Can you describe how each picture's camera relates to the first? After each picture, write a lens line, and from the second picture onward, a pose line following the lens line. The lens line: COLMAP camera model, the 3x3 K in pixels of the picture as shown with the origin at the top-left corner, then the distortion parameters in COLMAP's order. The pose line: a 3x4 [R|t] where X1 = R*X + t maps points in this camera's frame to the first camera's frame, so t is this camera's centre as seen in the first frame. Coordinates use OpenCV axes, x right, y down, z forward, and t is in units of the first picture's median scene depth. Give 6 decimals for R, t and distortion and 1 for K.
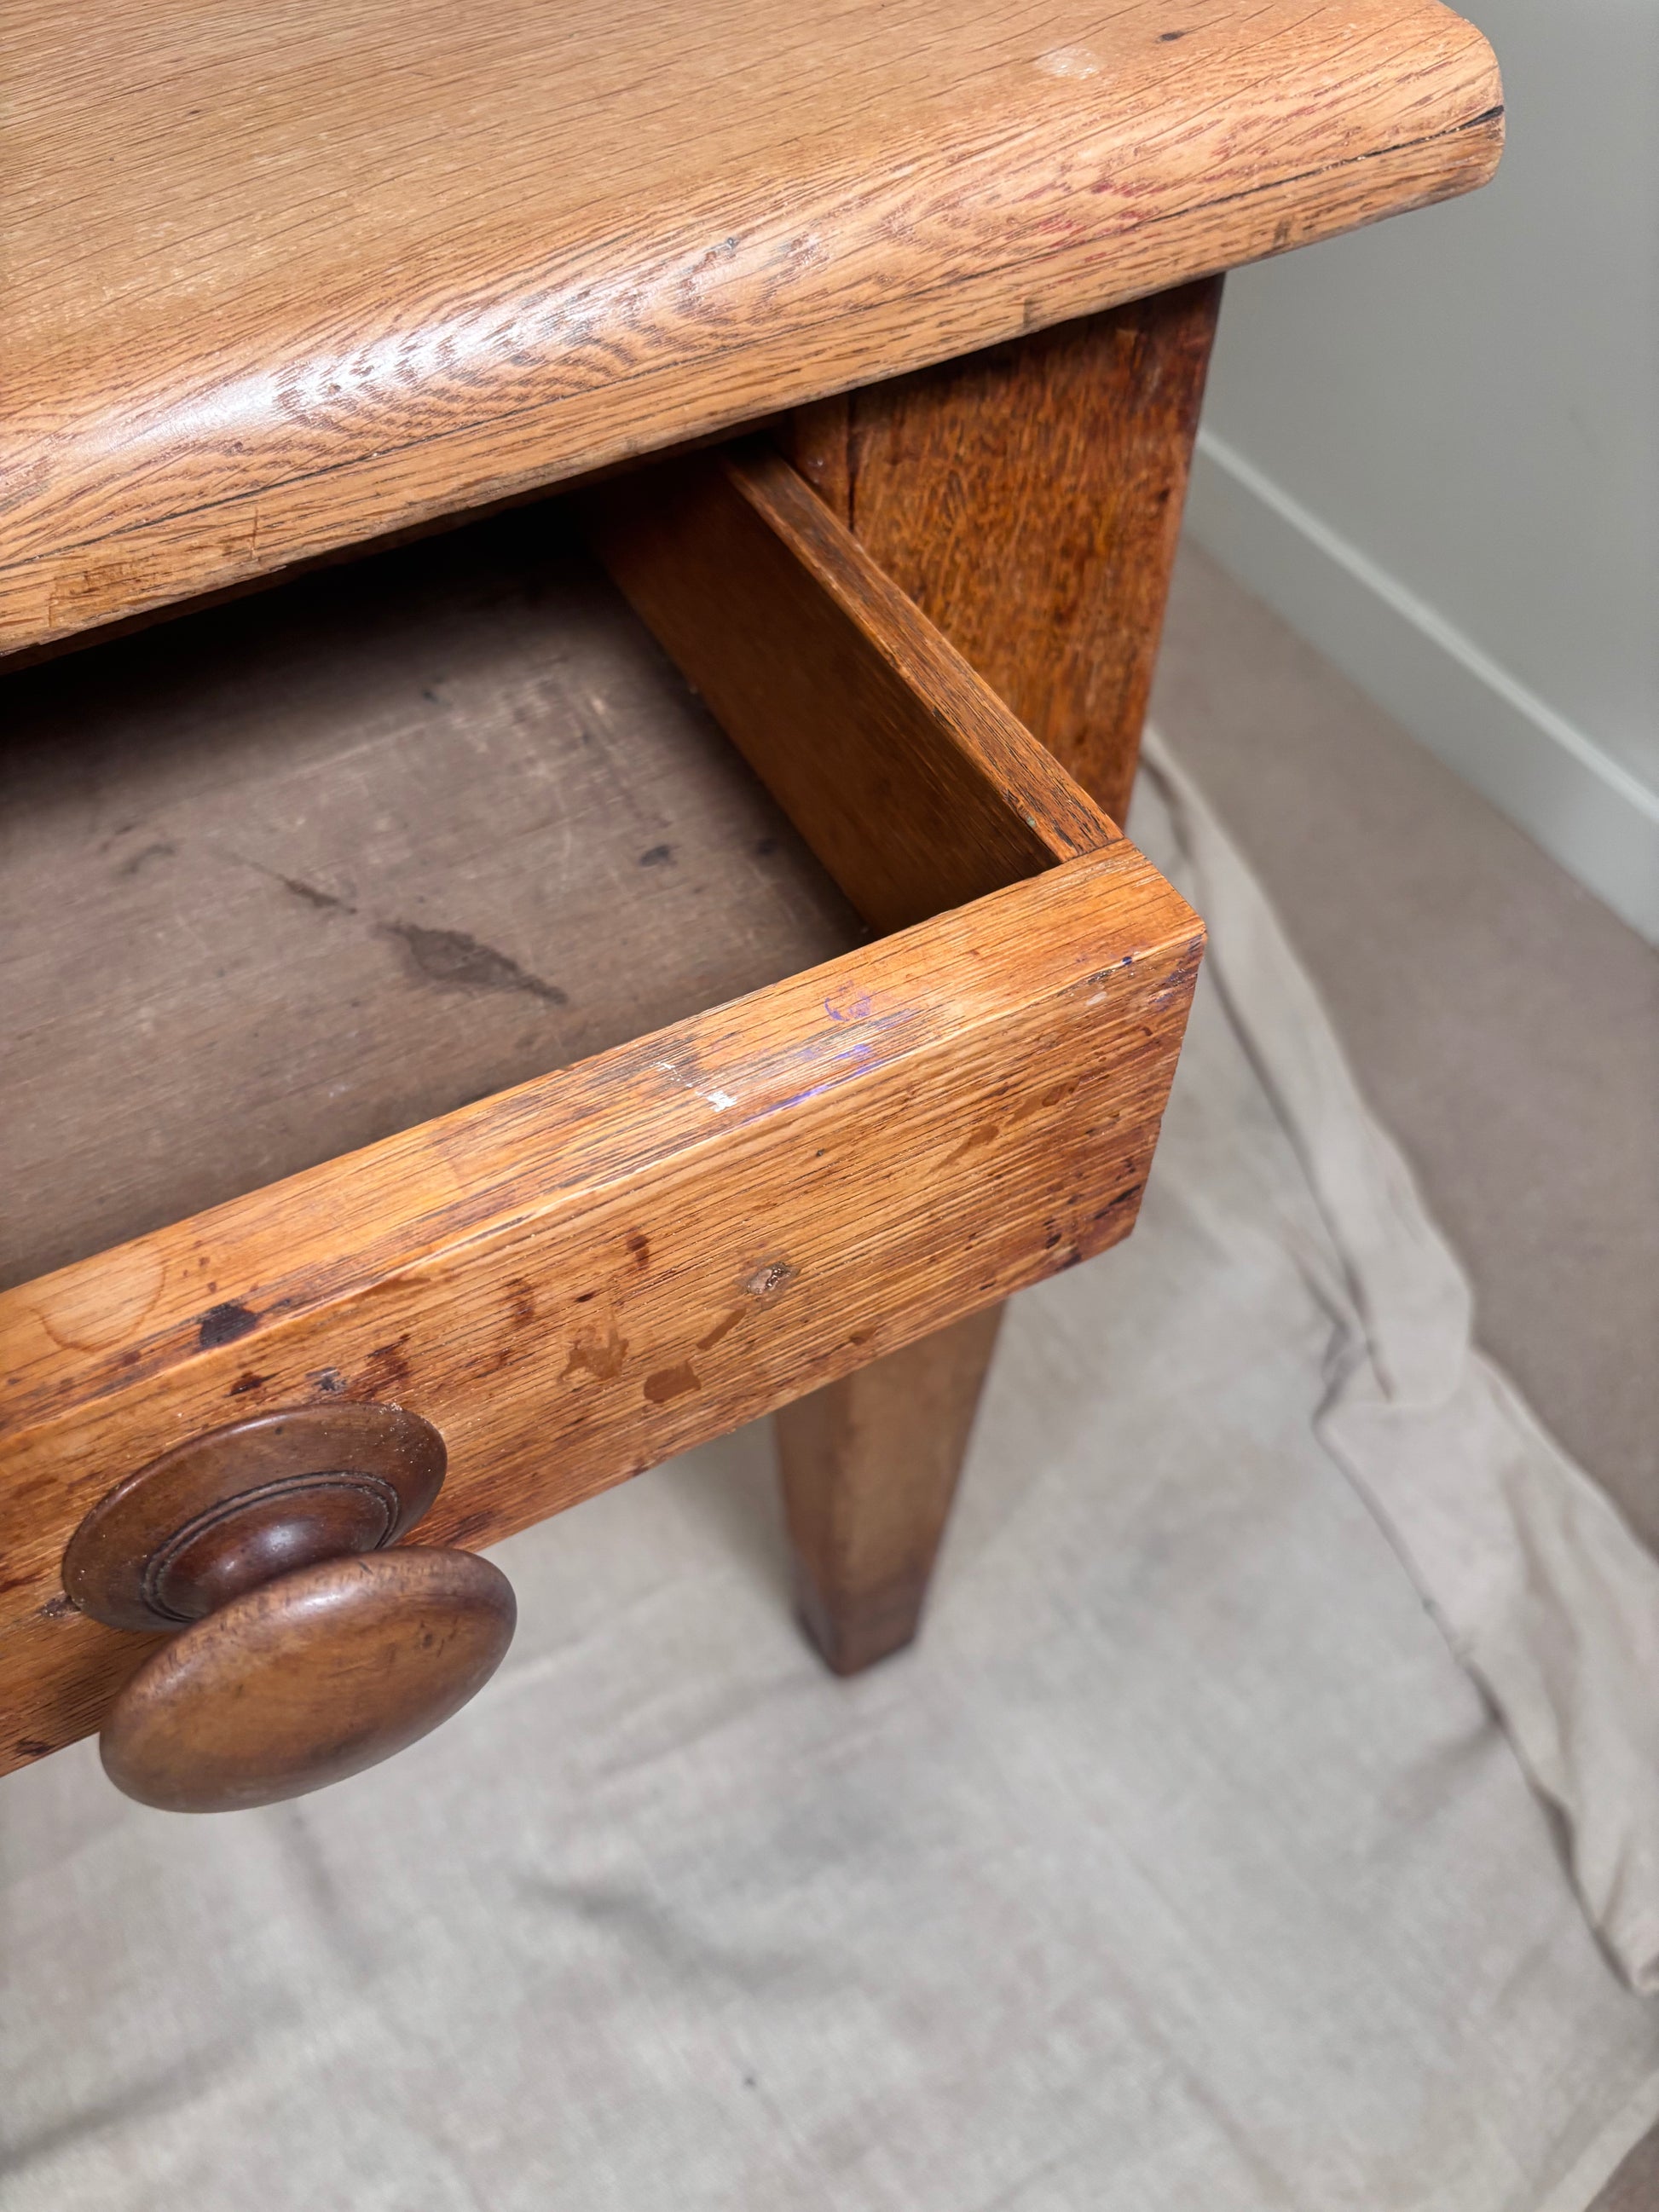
lens RADIAL K [[1708.7, 0, 882.1], [0, 1708.7, 1166.5], [0, 0, 1]] dist [0.030230, -0.034443]
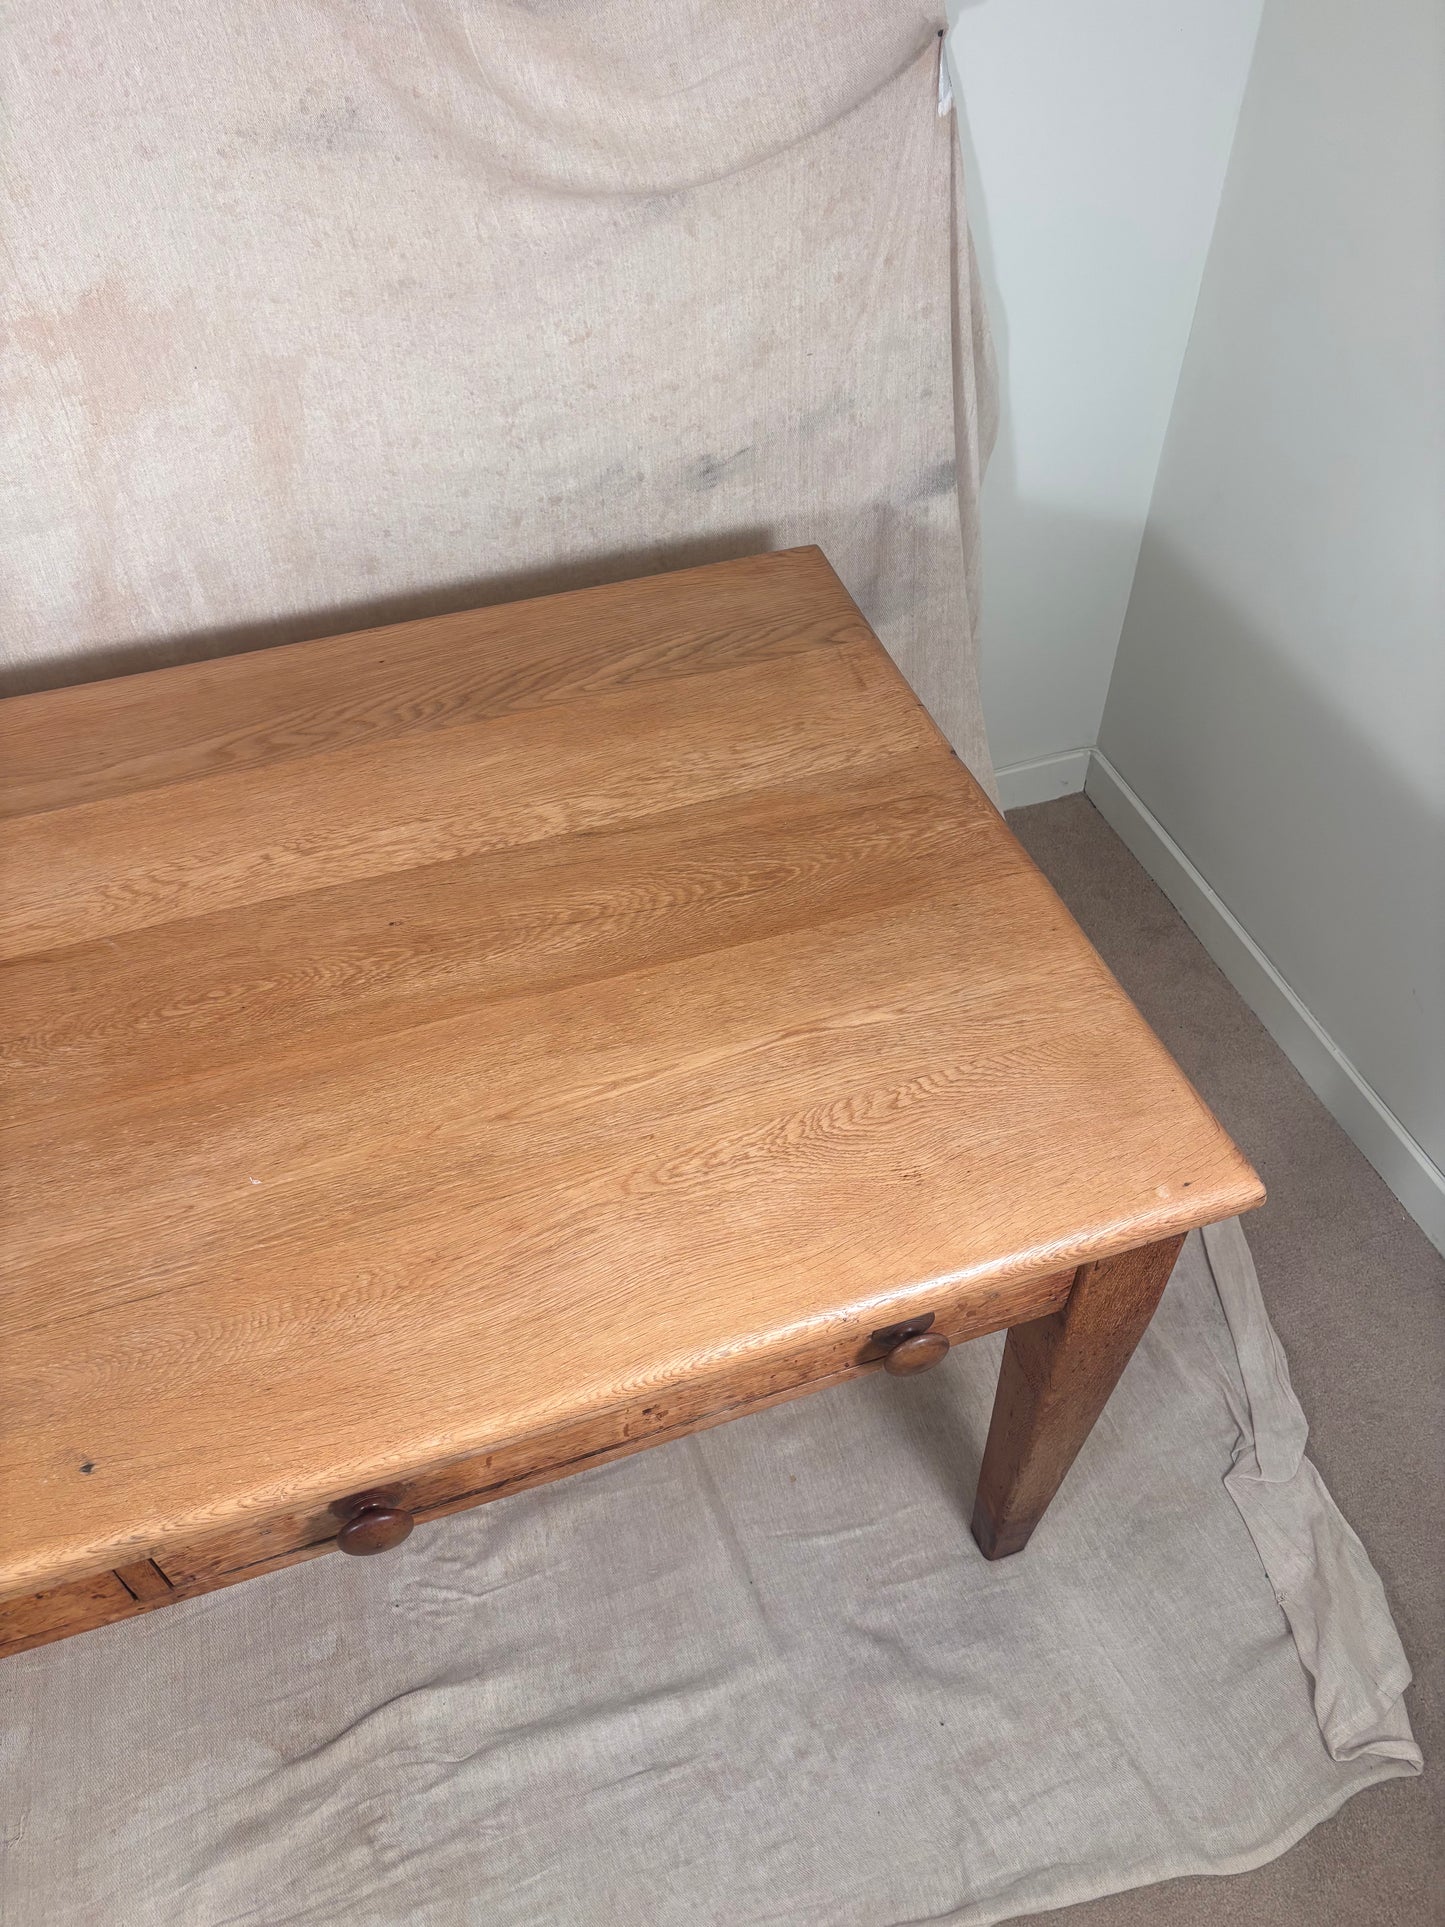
lens RADIAL K [[1488.4, 0, 731.6], [0, 1488.4, 983.4], [0, 0, 1]] dist [0.030230, -0.034443]
pose [[0.983107, 0.123890, -0.134731, -0.198878], [-0.136827, 0.986369, -0.091399, -0.235314], [0.121571, 0.108289, 0.986658, -1.122787]]
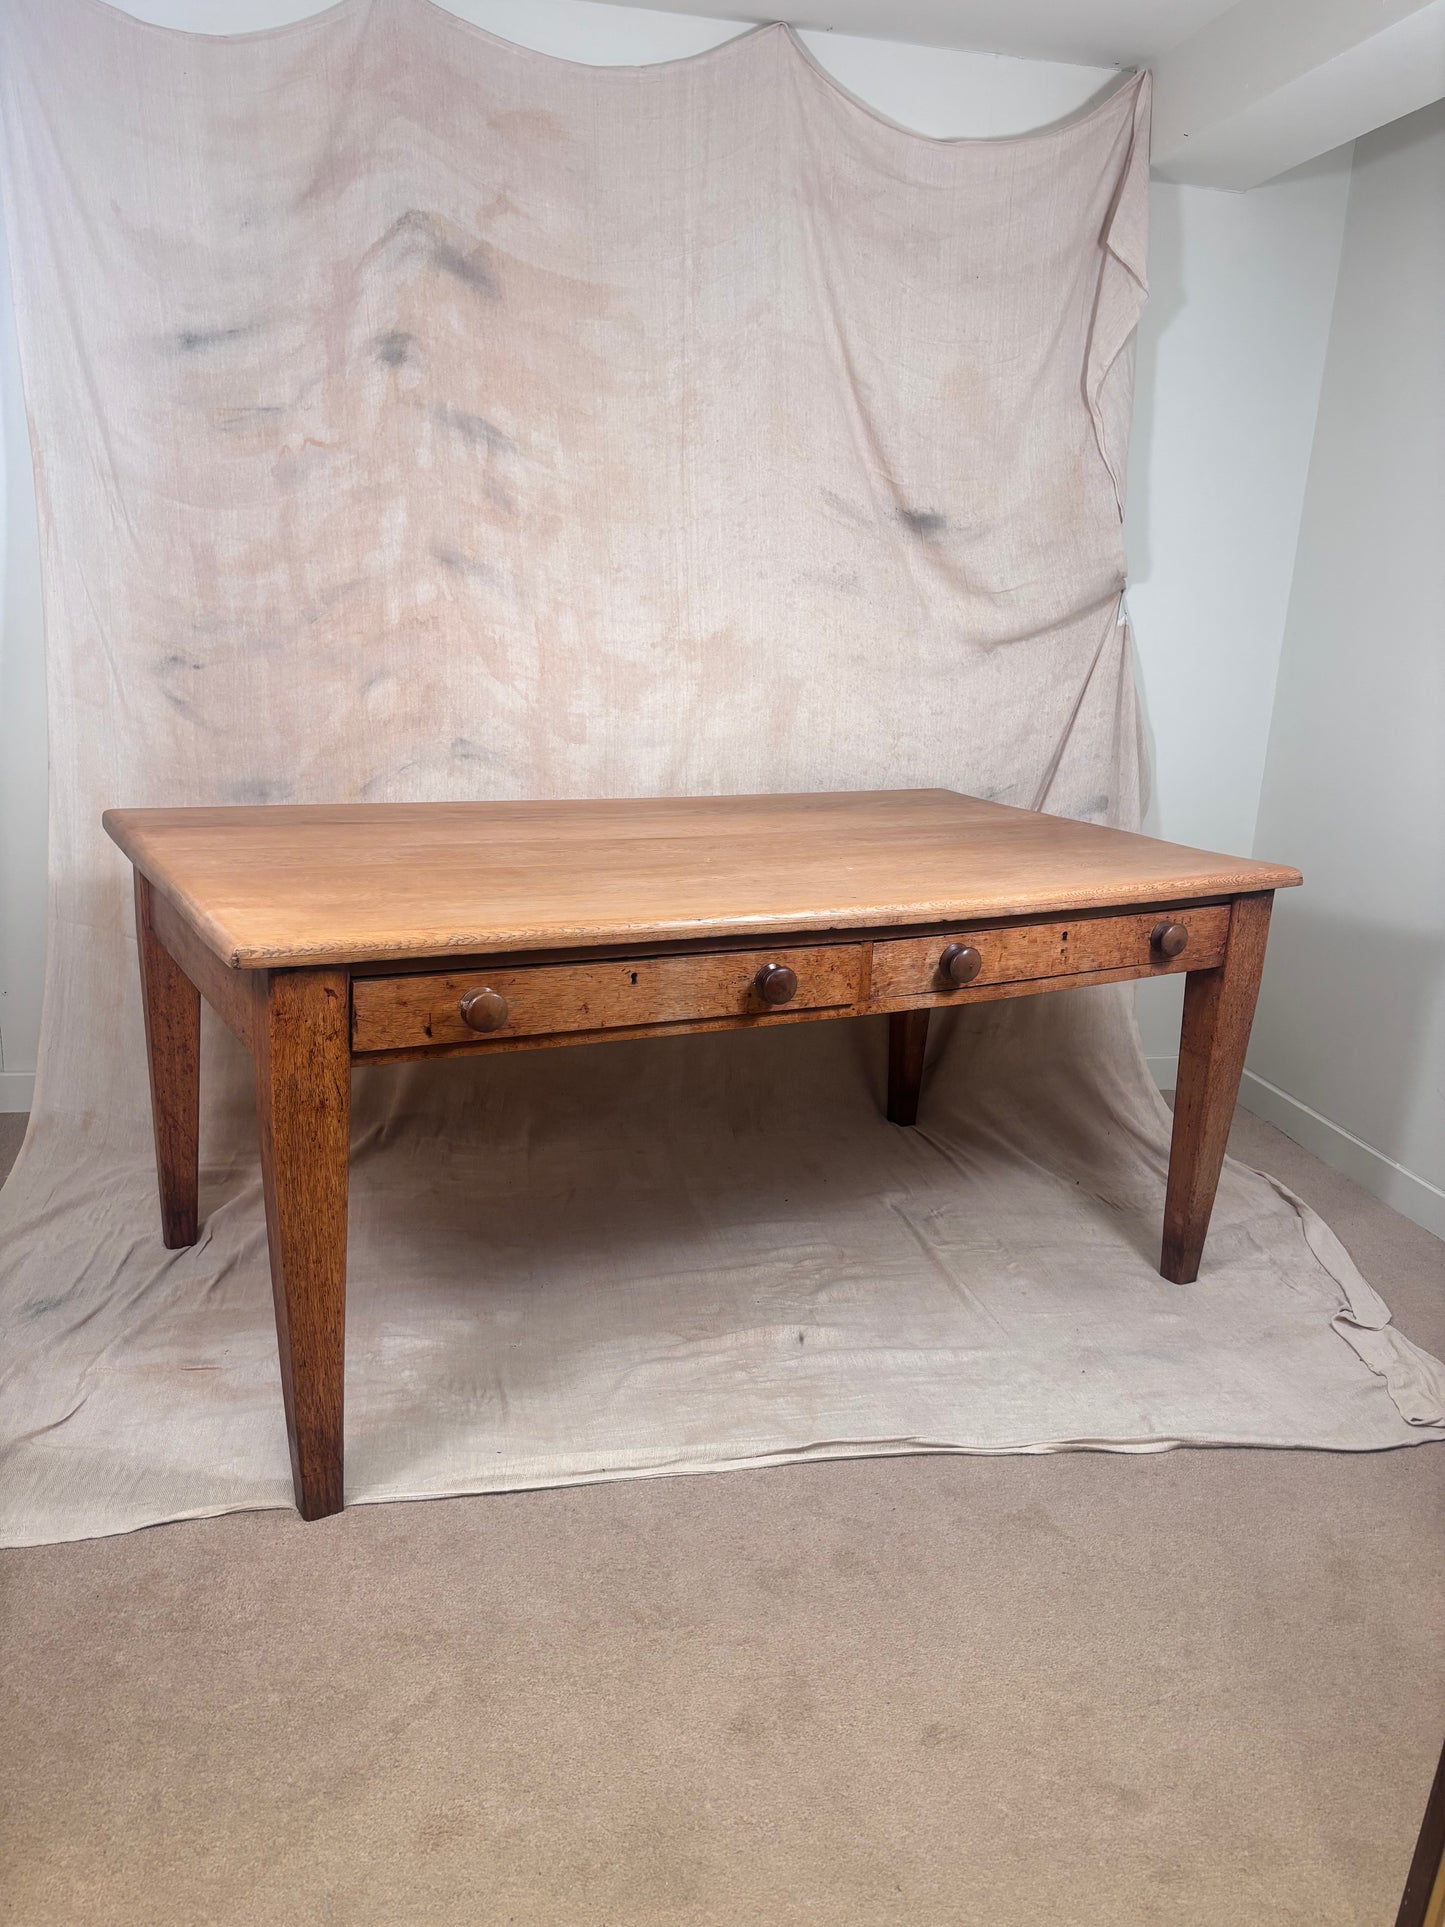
lens RADIAL K [[1488.4, 0, 738.5], [0, 1488.4, 961.1], [0, 0, 1]] dist [0.030230, -0.034443]
pose [[0.949050, 0.117932, -0.292227, -0.045469], [-0.276795, 0.755231, -0.594147, 1.798939], [0.150630, 0.644762, 0.749395, -1.827873]]
